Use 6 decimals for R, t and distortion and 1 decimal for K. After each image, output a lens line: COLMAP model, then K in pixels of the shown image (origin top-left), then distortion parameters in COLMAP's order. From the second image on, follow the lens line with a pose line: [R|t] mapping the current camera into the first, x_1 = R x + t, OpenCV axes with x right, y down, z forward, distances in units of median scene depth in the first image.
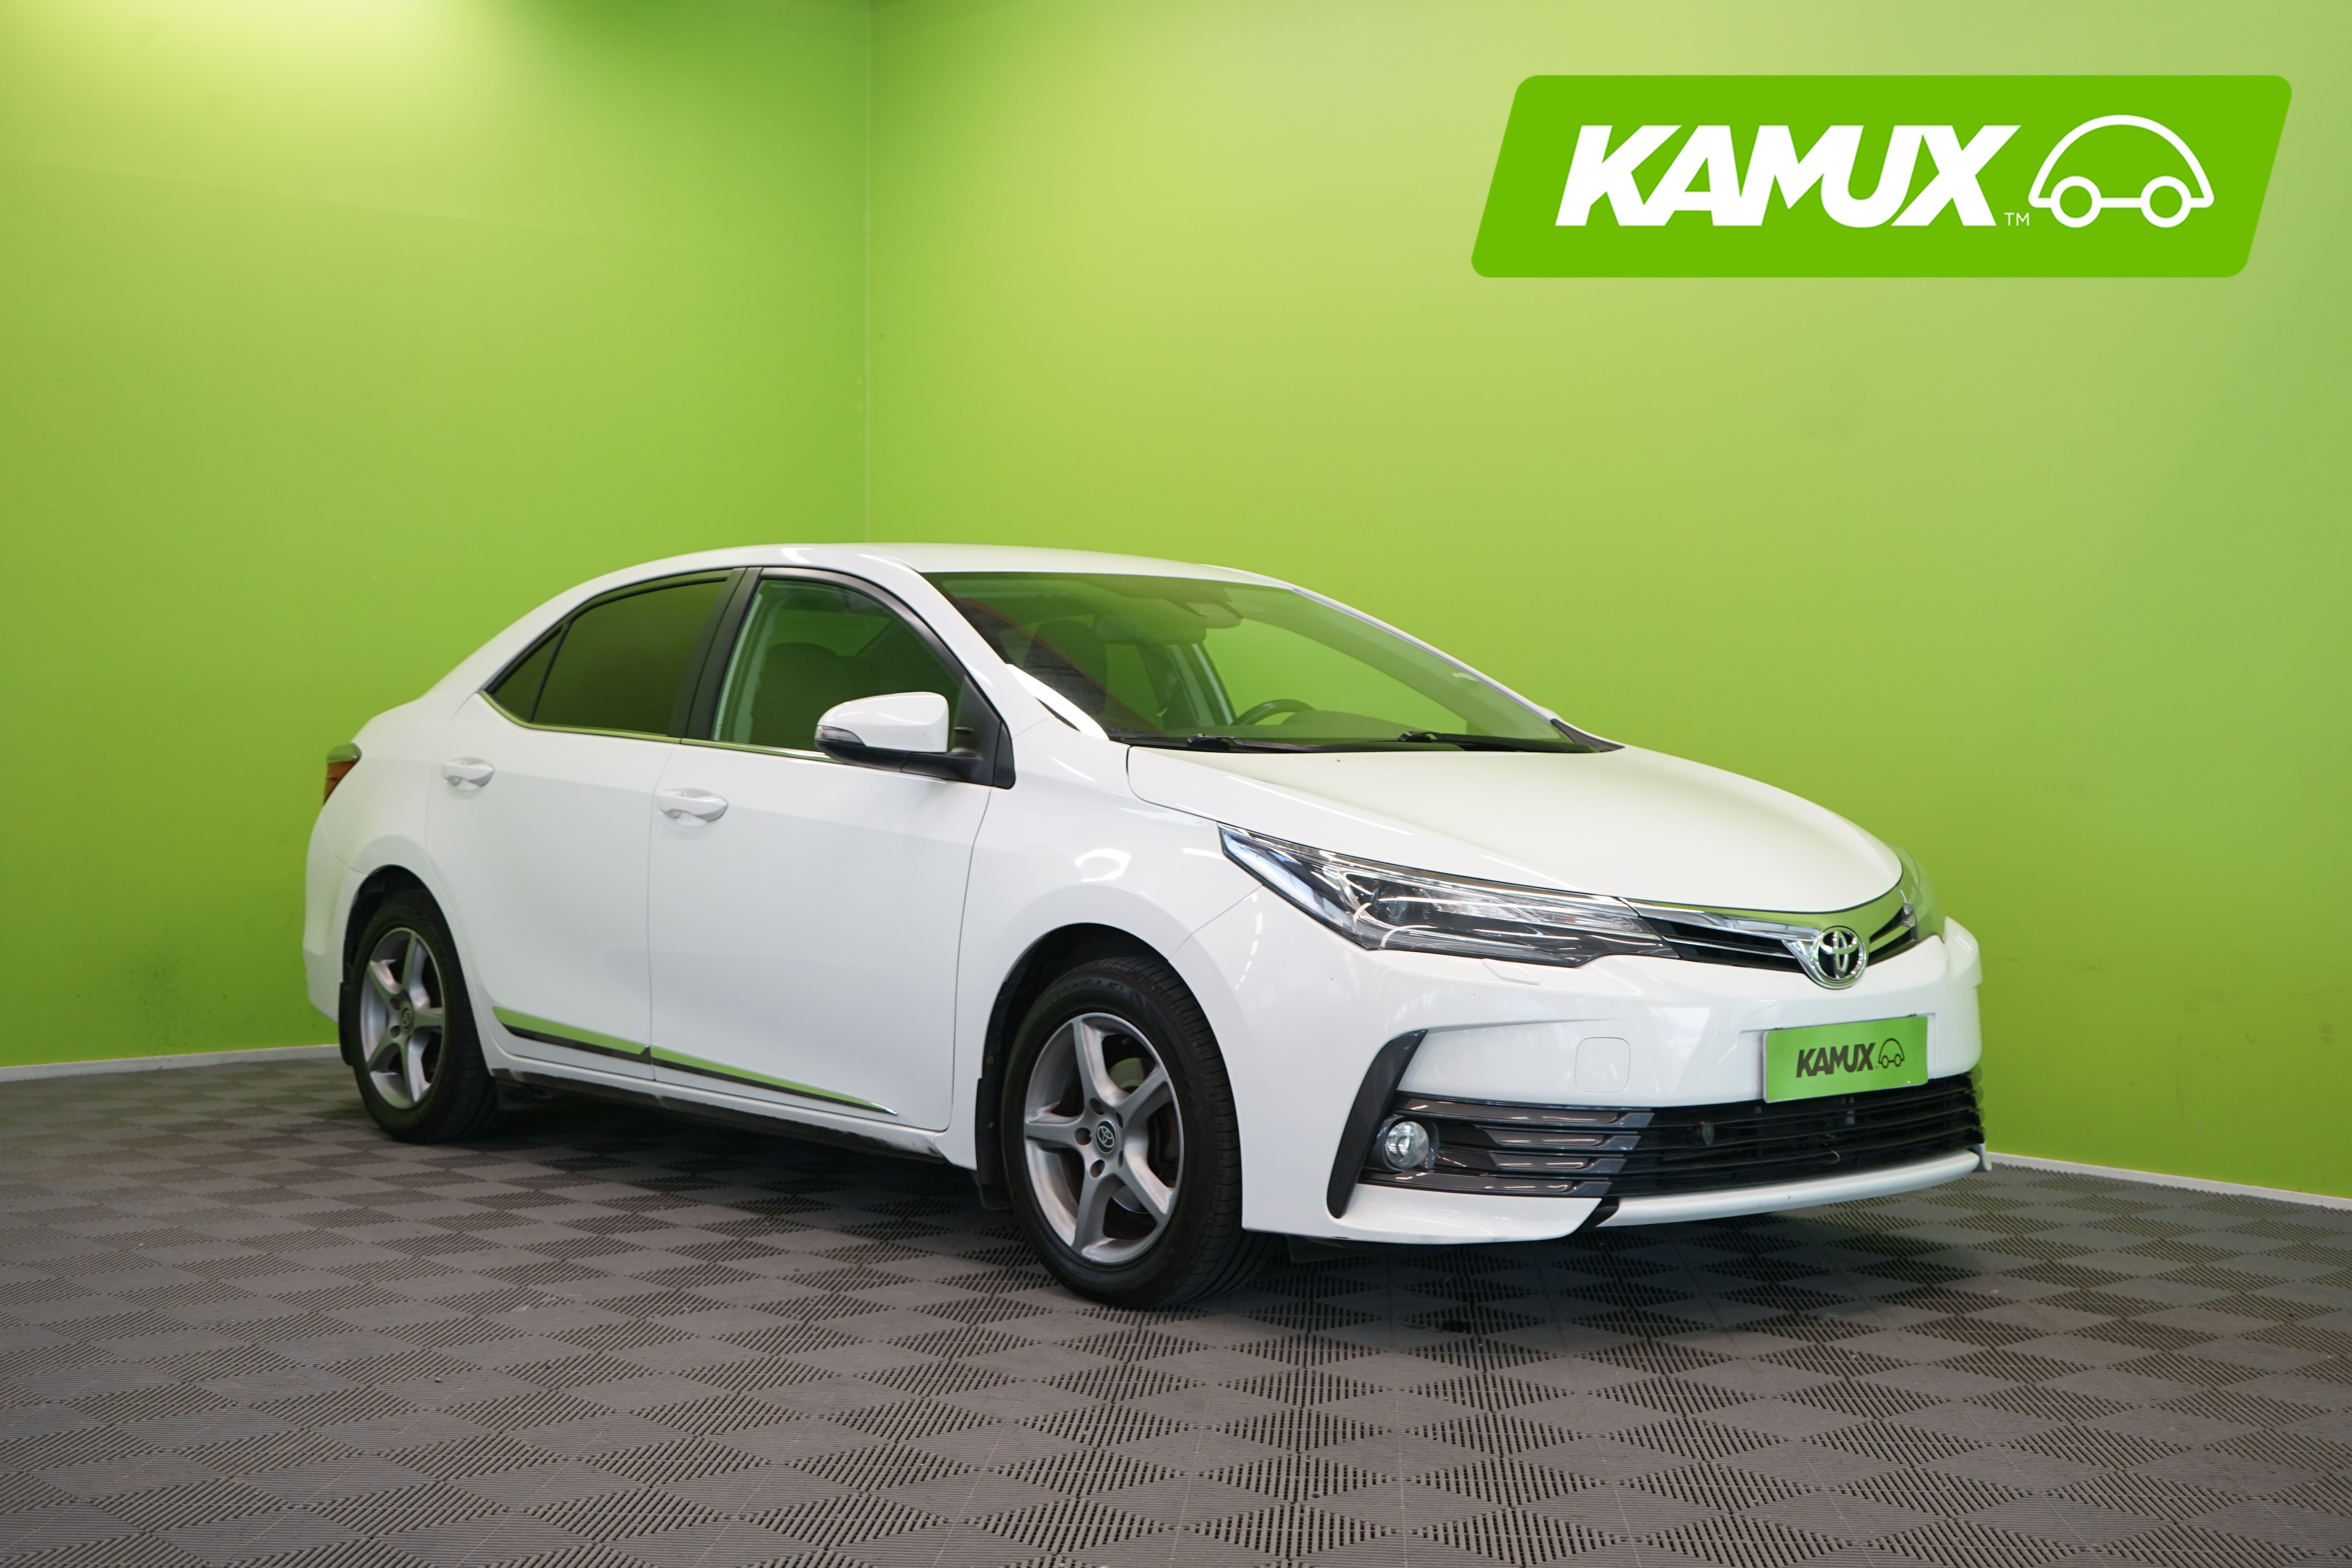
lens RADIAL K [[3023.7, 0, 1175.5], [0, 3023.7, 785.8], [0, 0, 1]] dist [0.014724, 0.000000]
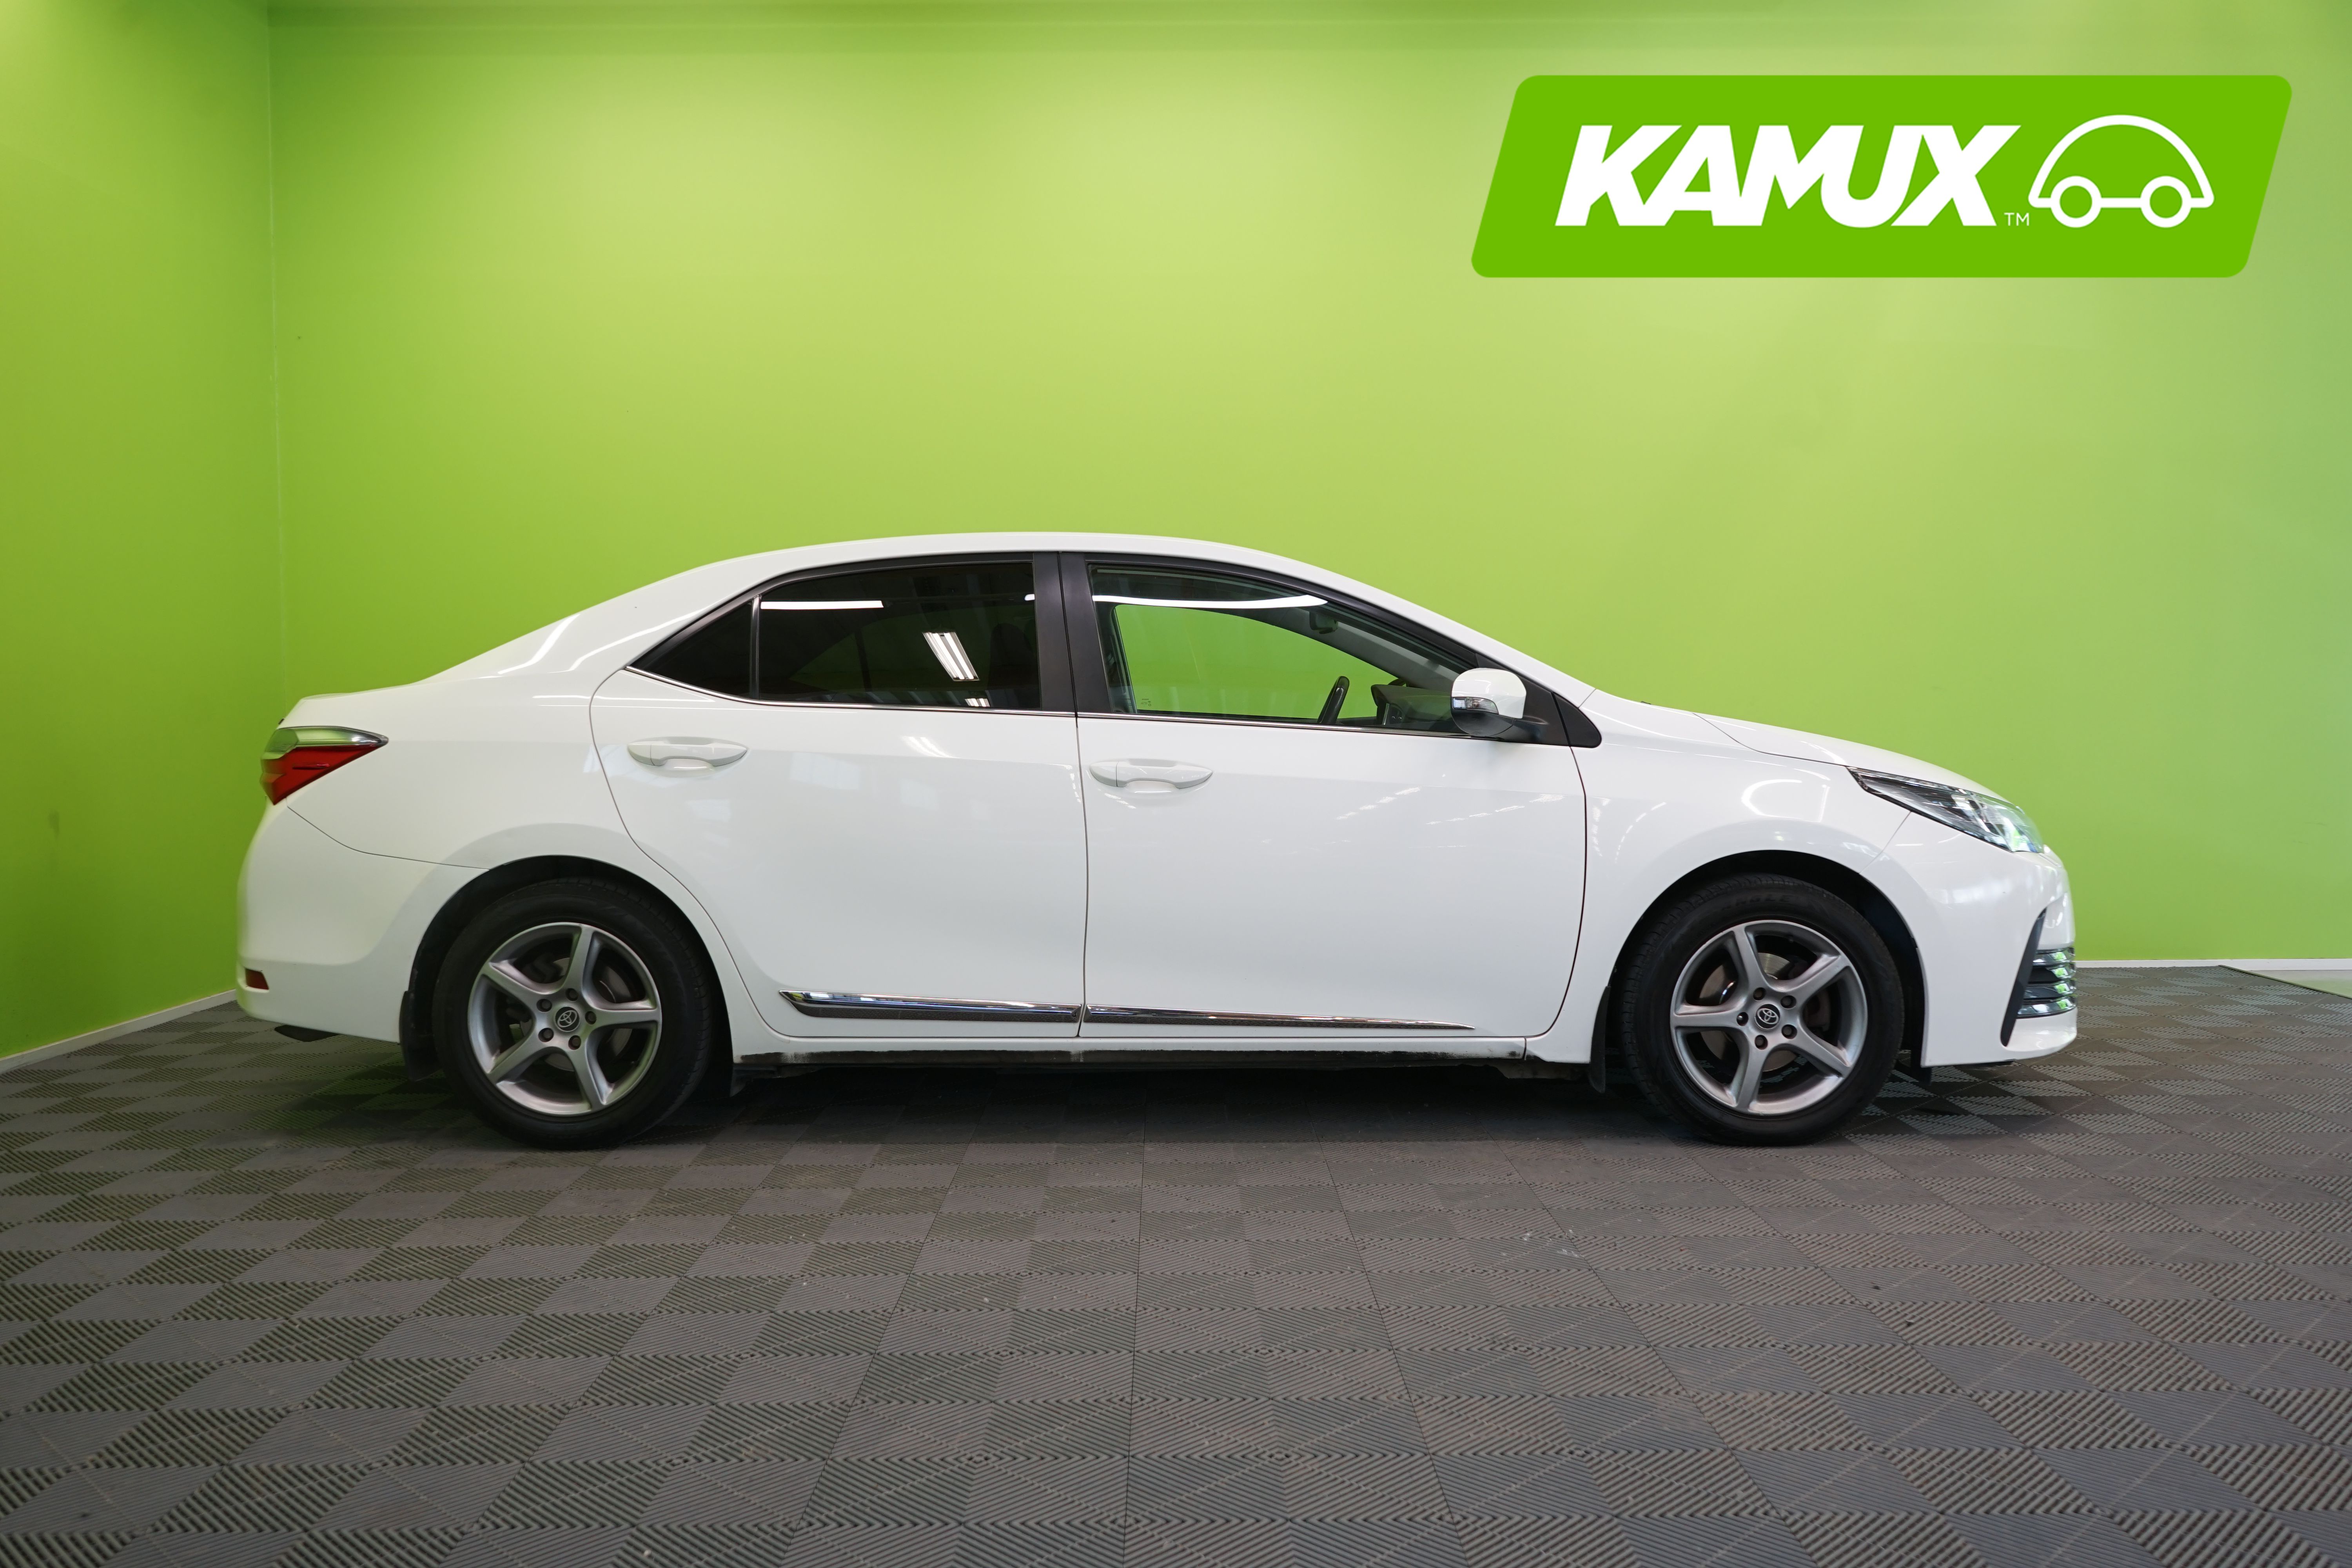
lens RADIAL K [[1900.2, 0, 1175.5], [0, 1900.2, 781.7], [0, 0, 1]] dist [-0.012935, 0.040213]
pose [[0.662436, -0.070820, 0.745763, -0.634999], [0.024575, 0.997040, 0.072853, -0.038175], [-0.748715, -0.029933, 0.662215, 0.540045]]
